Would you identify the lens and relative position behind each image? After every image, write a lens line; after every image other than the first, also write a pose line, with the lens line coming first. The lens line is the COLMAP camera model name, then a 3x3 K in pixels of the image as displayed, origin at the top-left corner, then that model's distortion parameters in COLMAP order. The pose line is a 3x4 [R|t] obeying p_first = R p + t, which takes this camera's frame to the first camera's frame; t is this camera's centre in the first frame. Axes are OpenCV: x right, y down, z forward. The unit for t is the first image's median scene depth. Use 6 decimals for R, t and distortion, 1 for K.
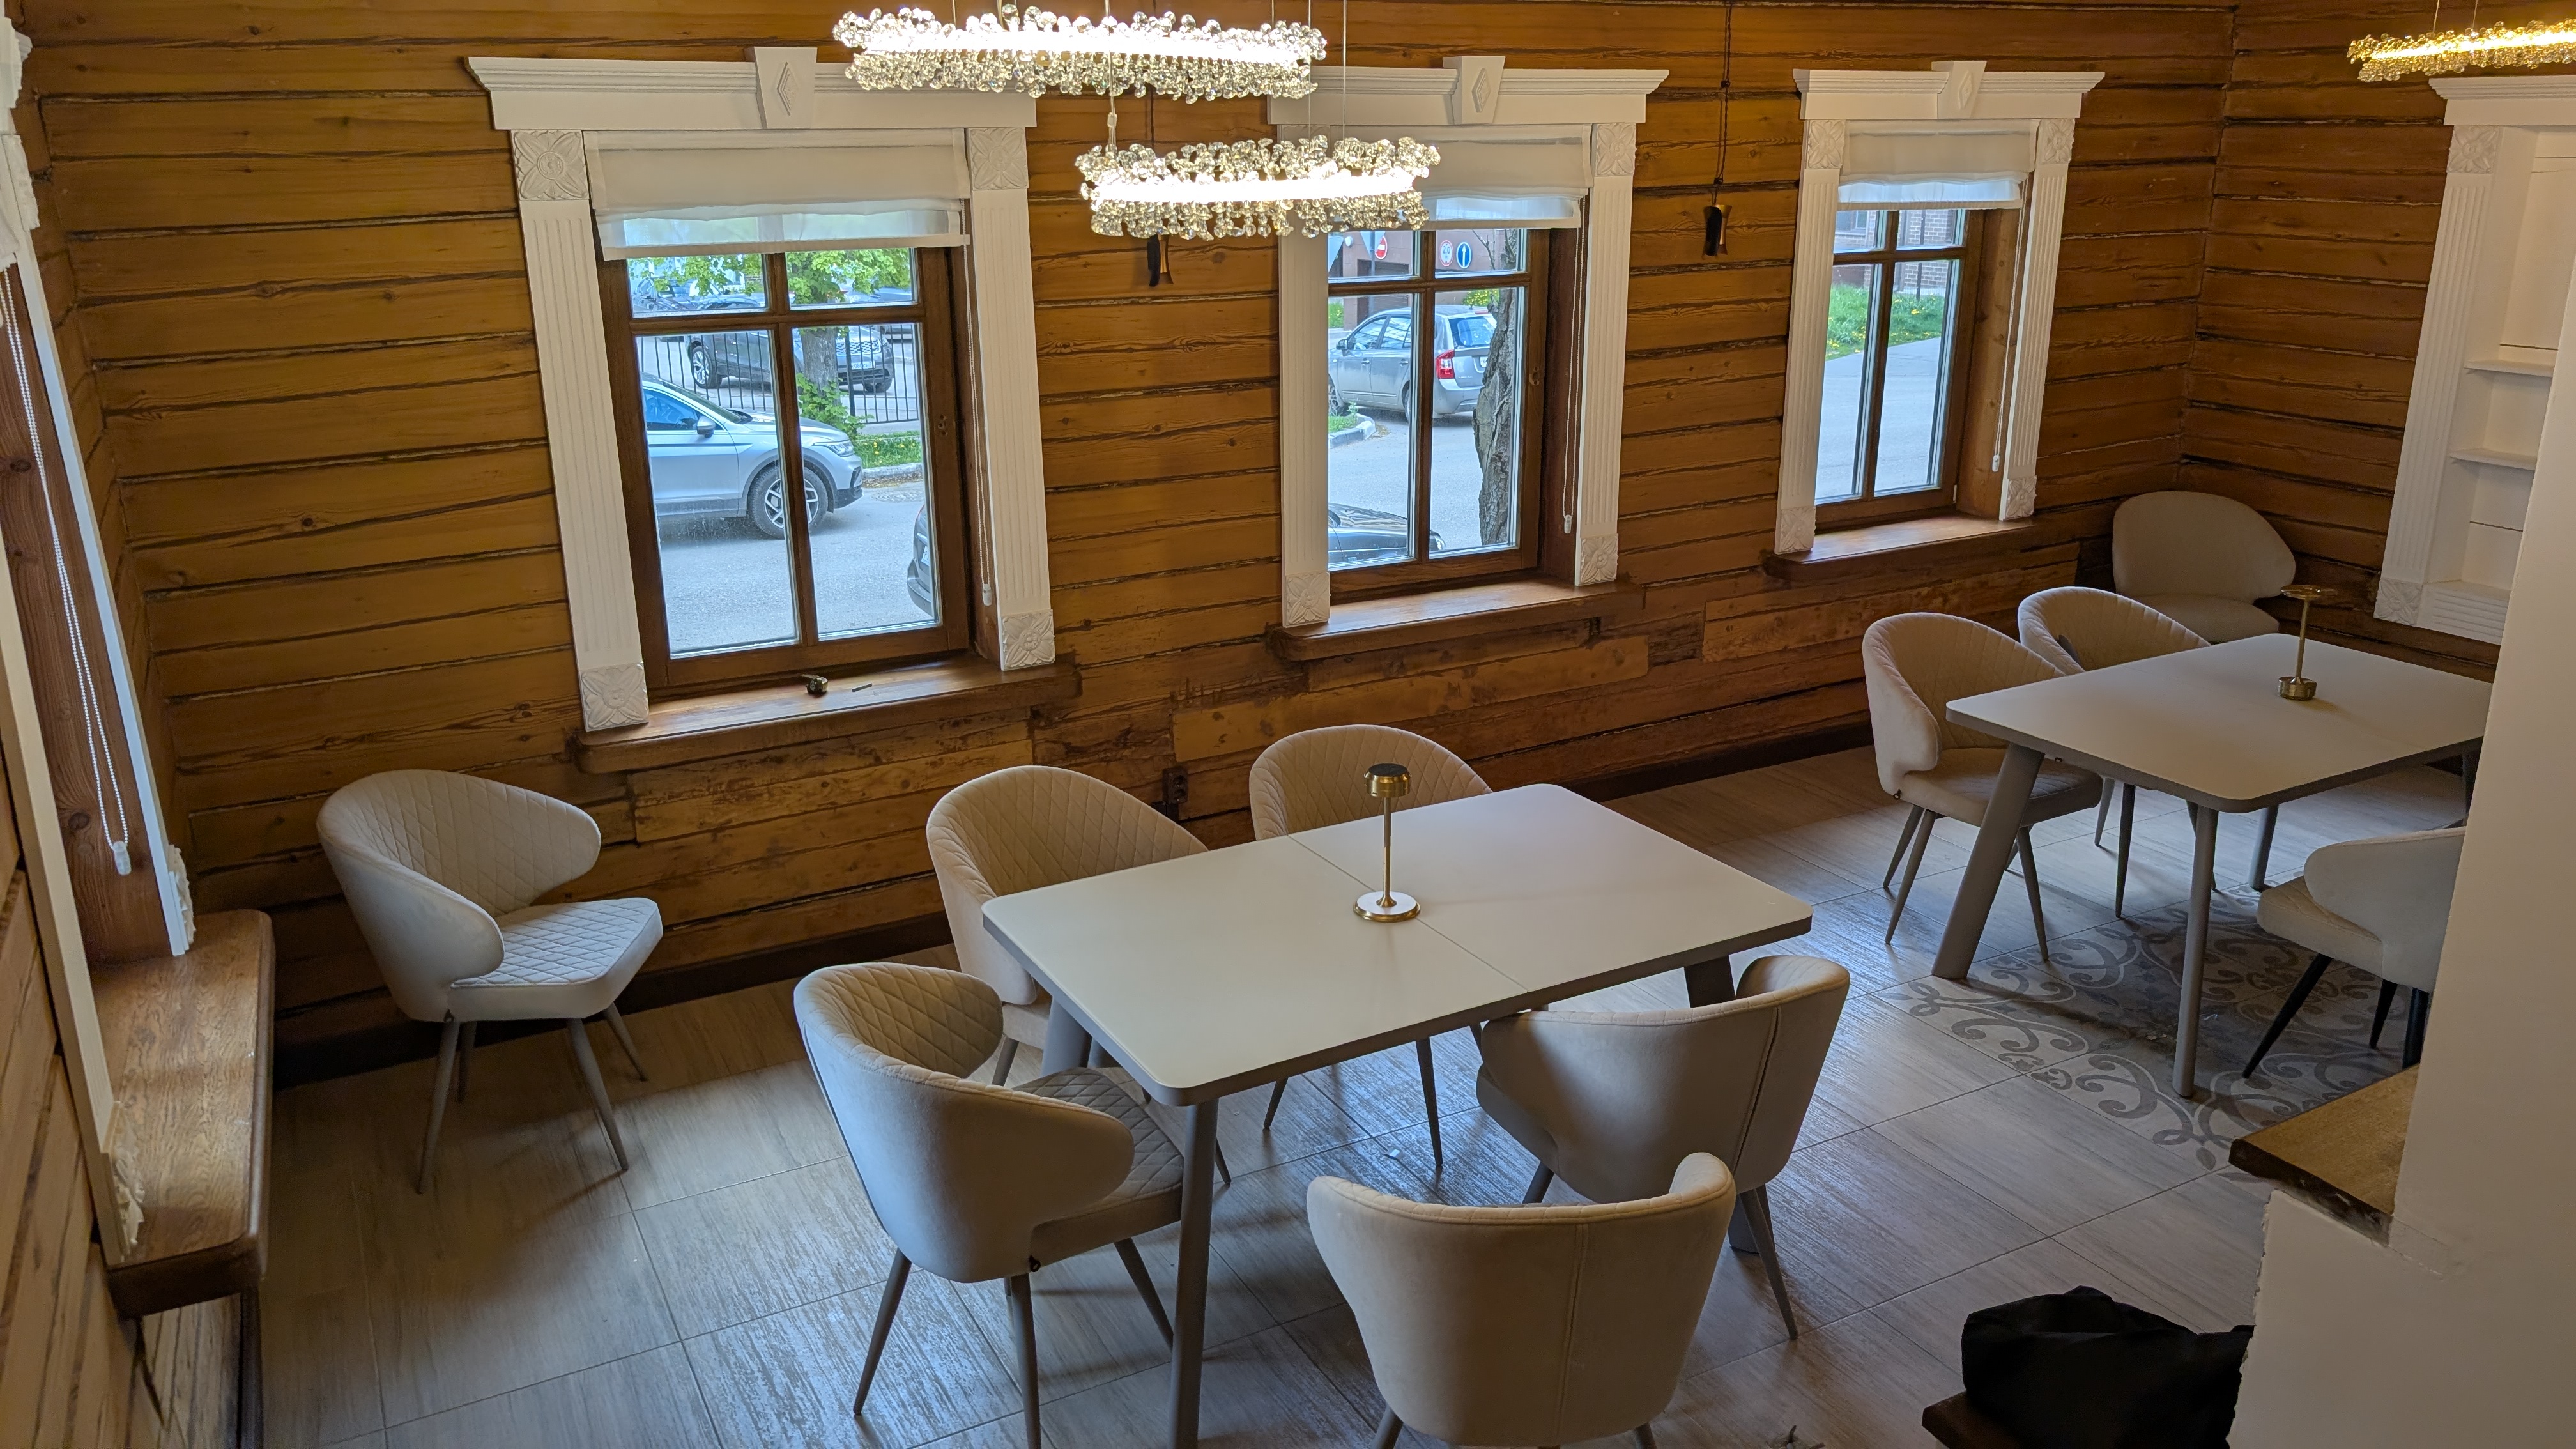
lens RADIAL K [[1845.3, 0, 1287.6], [0, 1845.3, 727.8], [0, 0, 1]] dist [0.003001, -0.001204]
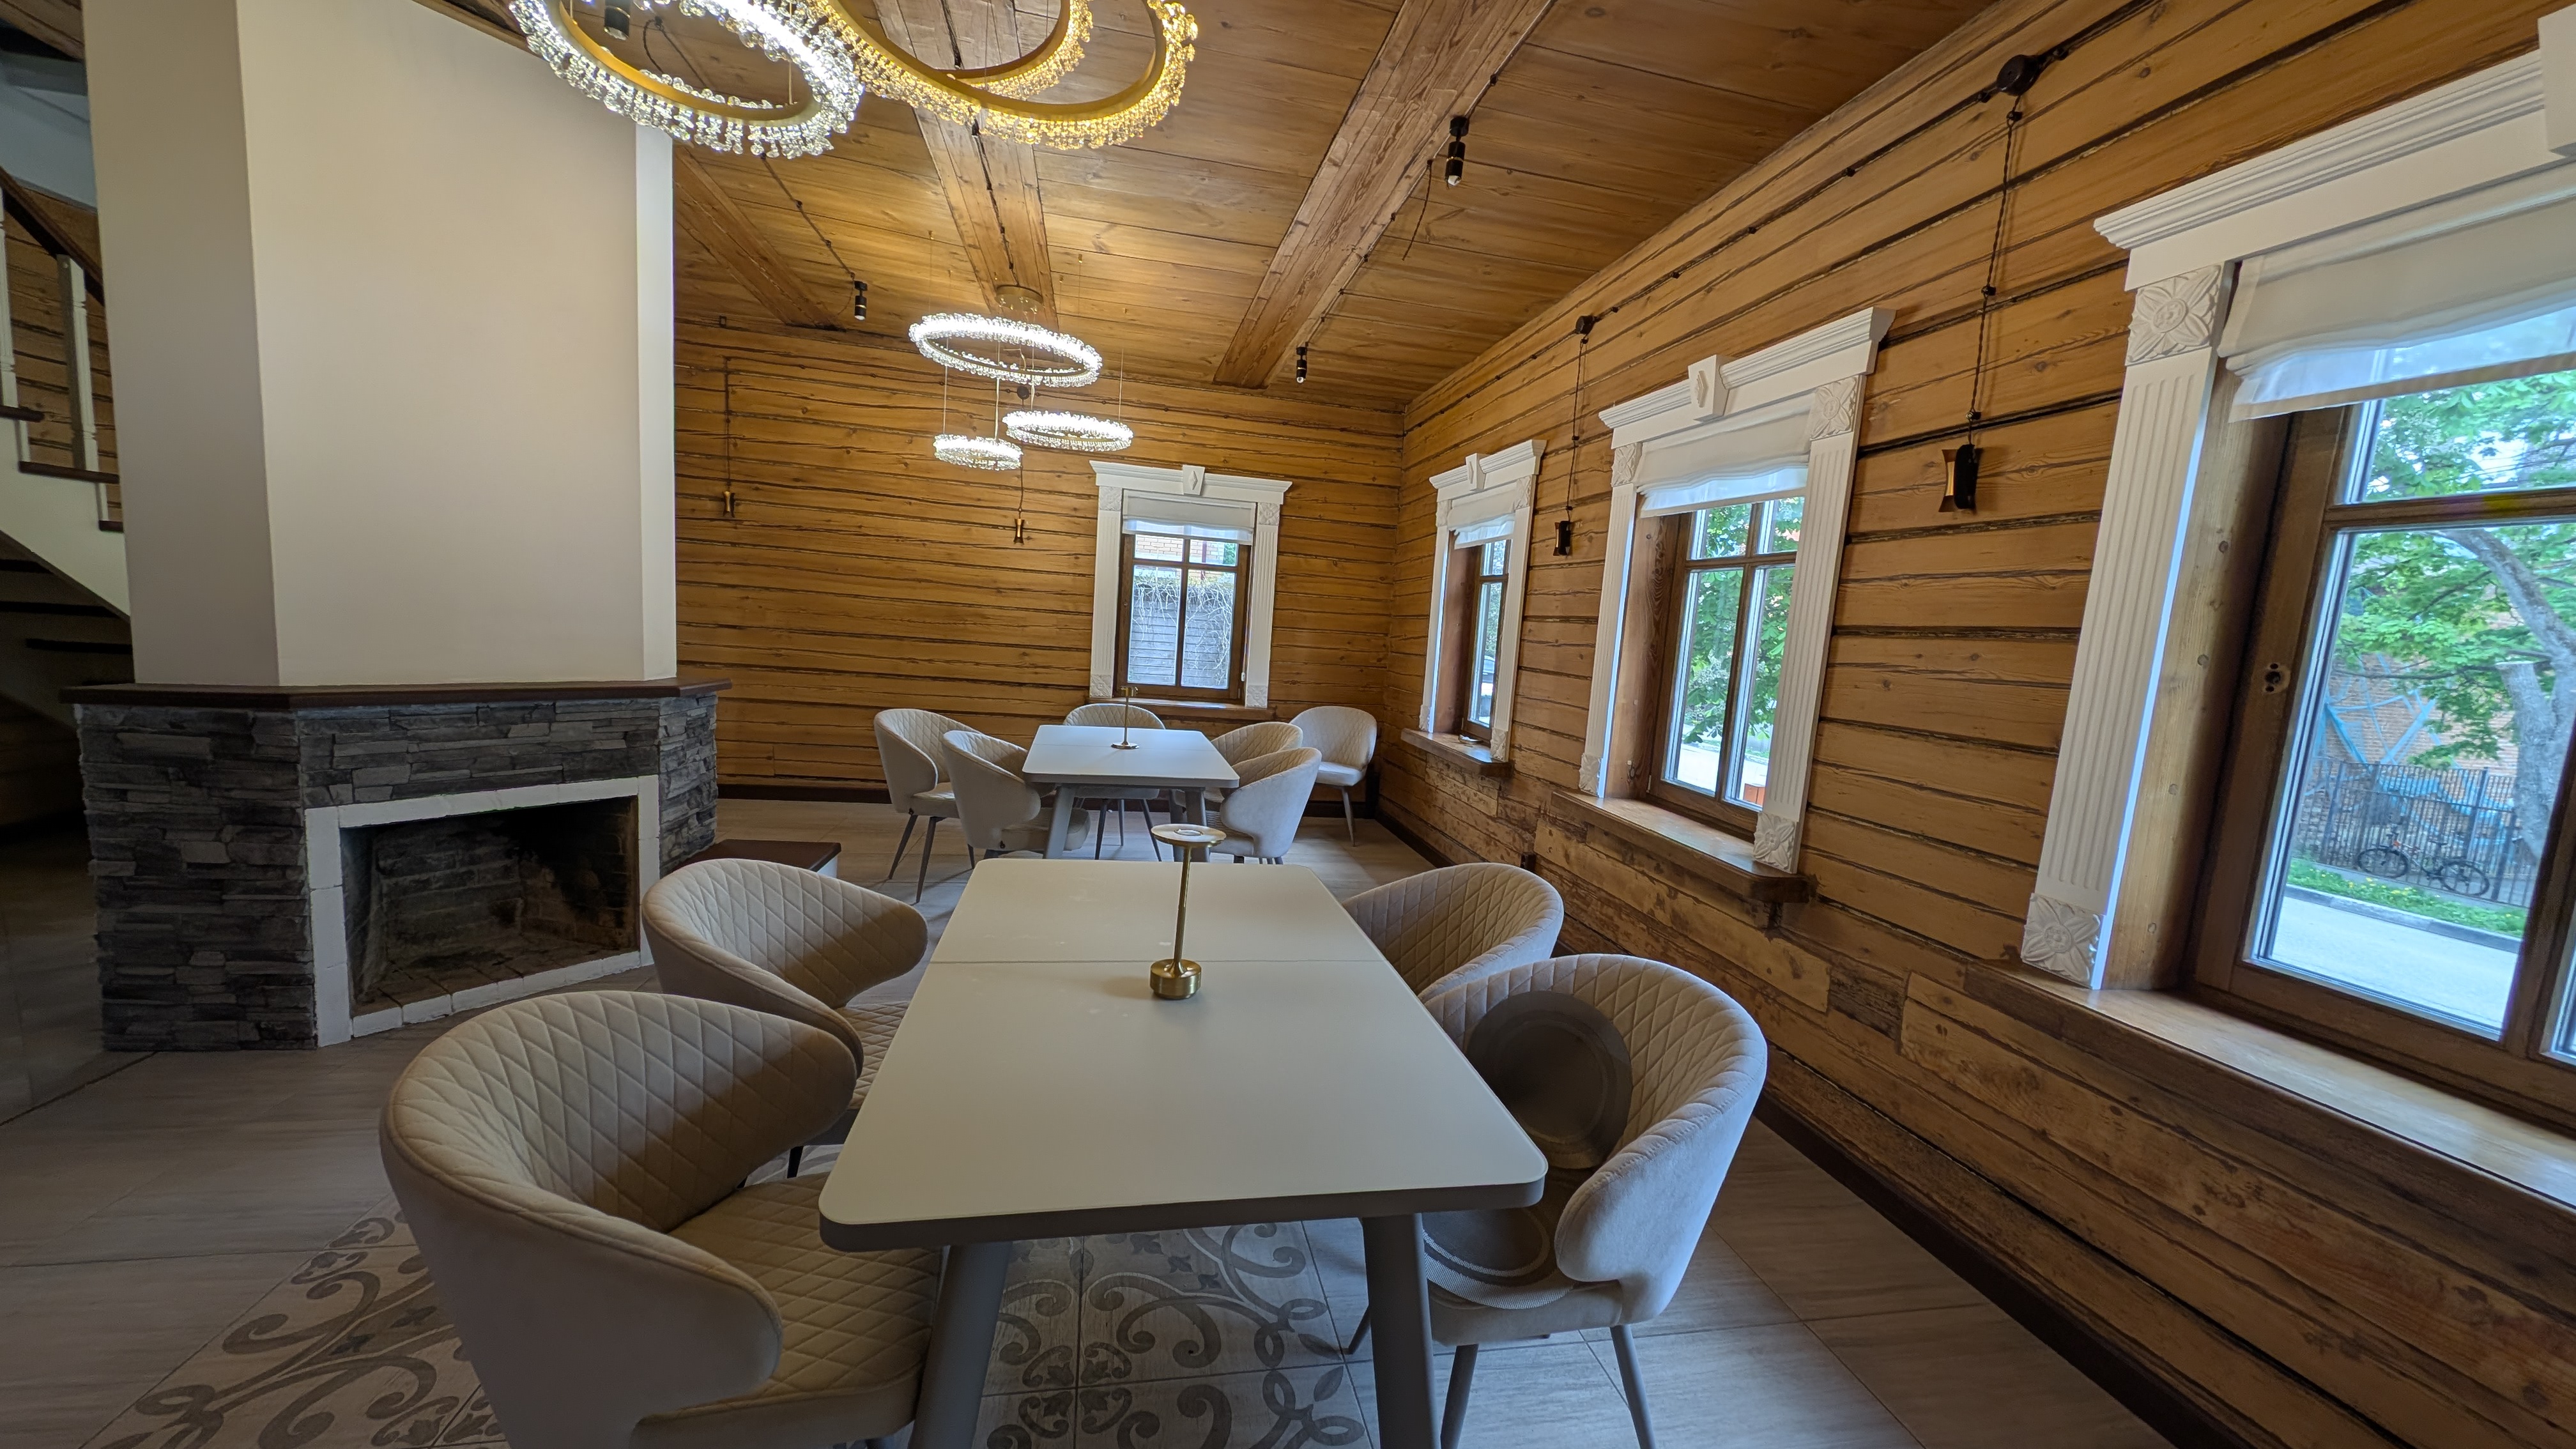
lens RADIAL K [[908.3, 0, 1284.1], [0, 908.3, 727.5], [0, 0, 1]] dist [0.000560, -0.000211]
pose [[-0.300150, 0.097360, -0.948910, 0.687394], [-0.365743, 0.907004, 0.208749, -0.151284], [0.880989, 0.409714, -0.236629, 0.882837]]
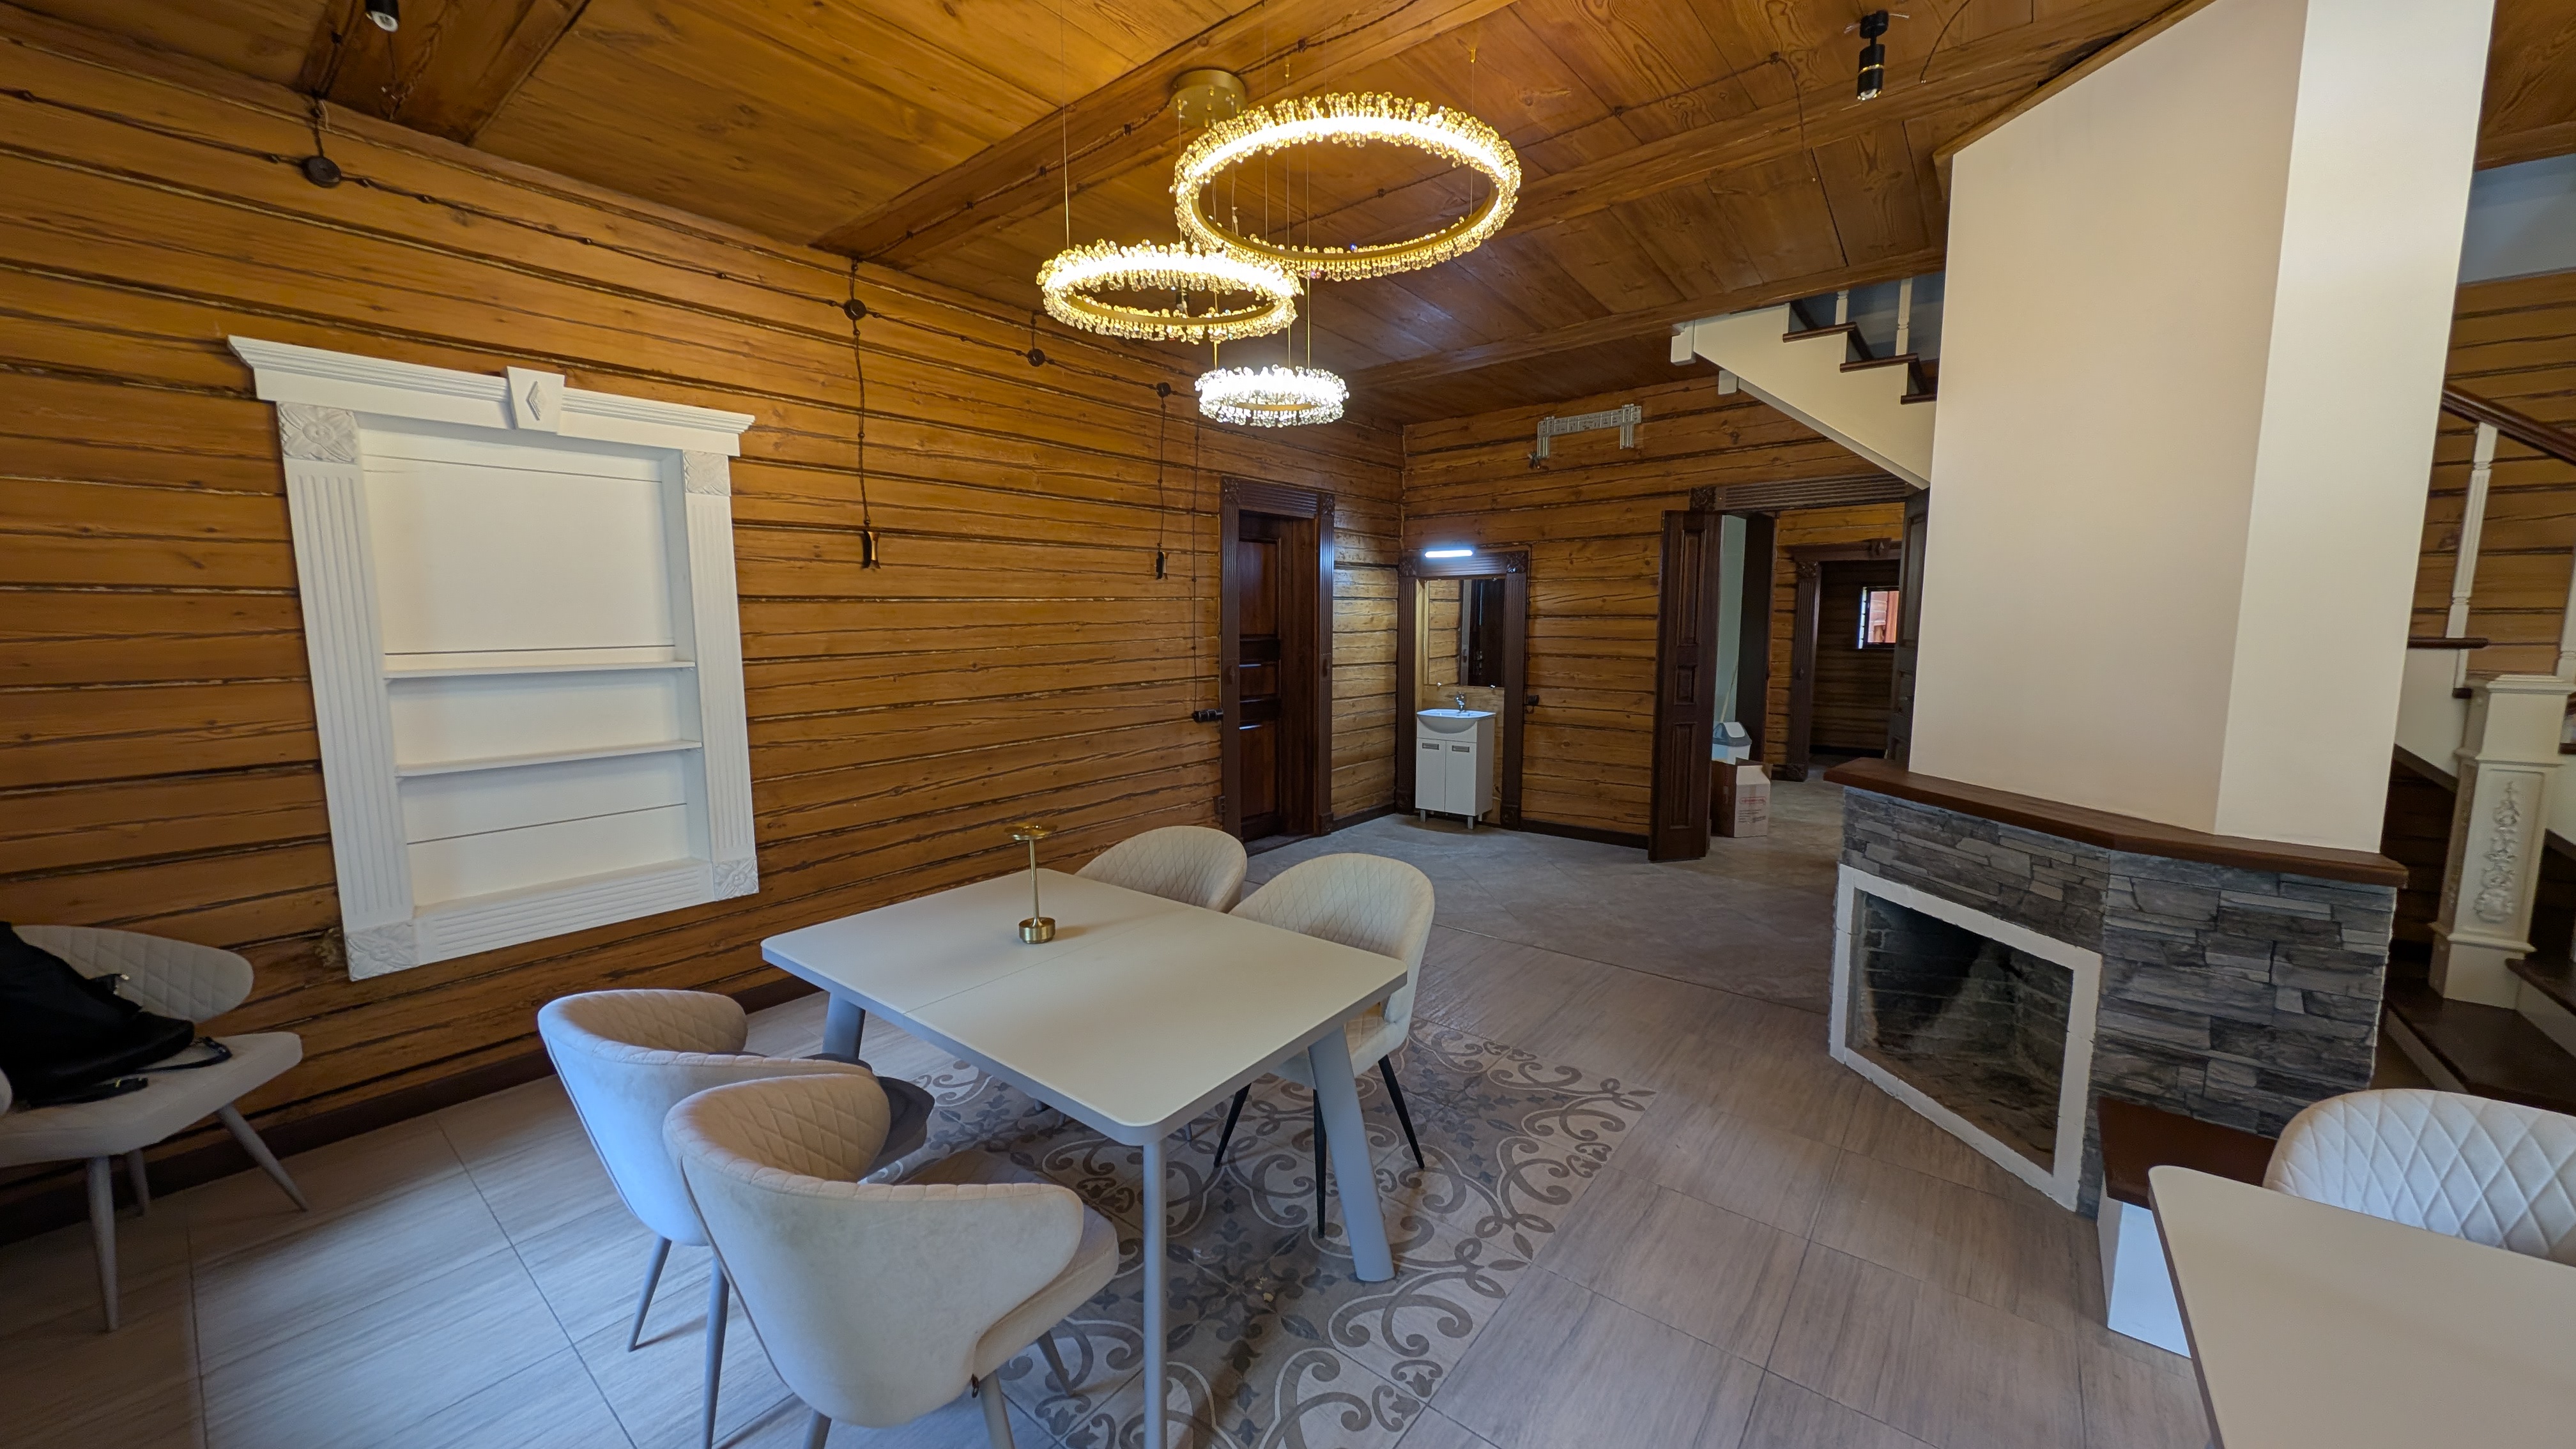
lens RADIAL K [[908.3, 0, 1293.5], [0, 908.3, 721.0], [0, 0, 1]] dist [0.000560, -0.000211]
pose [[-0.384018, -0.090433, 0.918886, 0.063170], [0.302590, 0.927907, 0.217778, -0.145987], [-0.872336, 0.361677, -0.328968, 0.811104]]
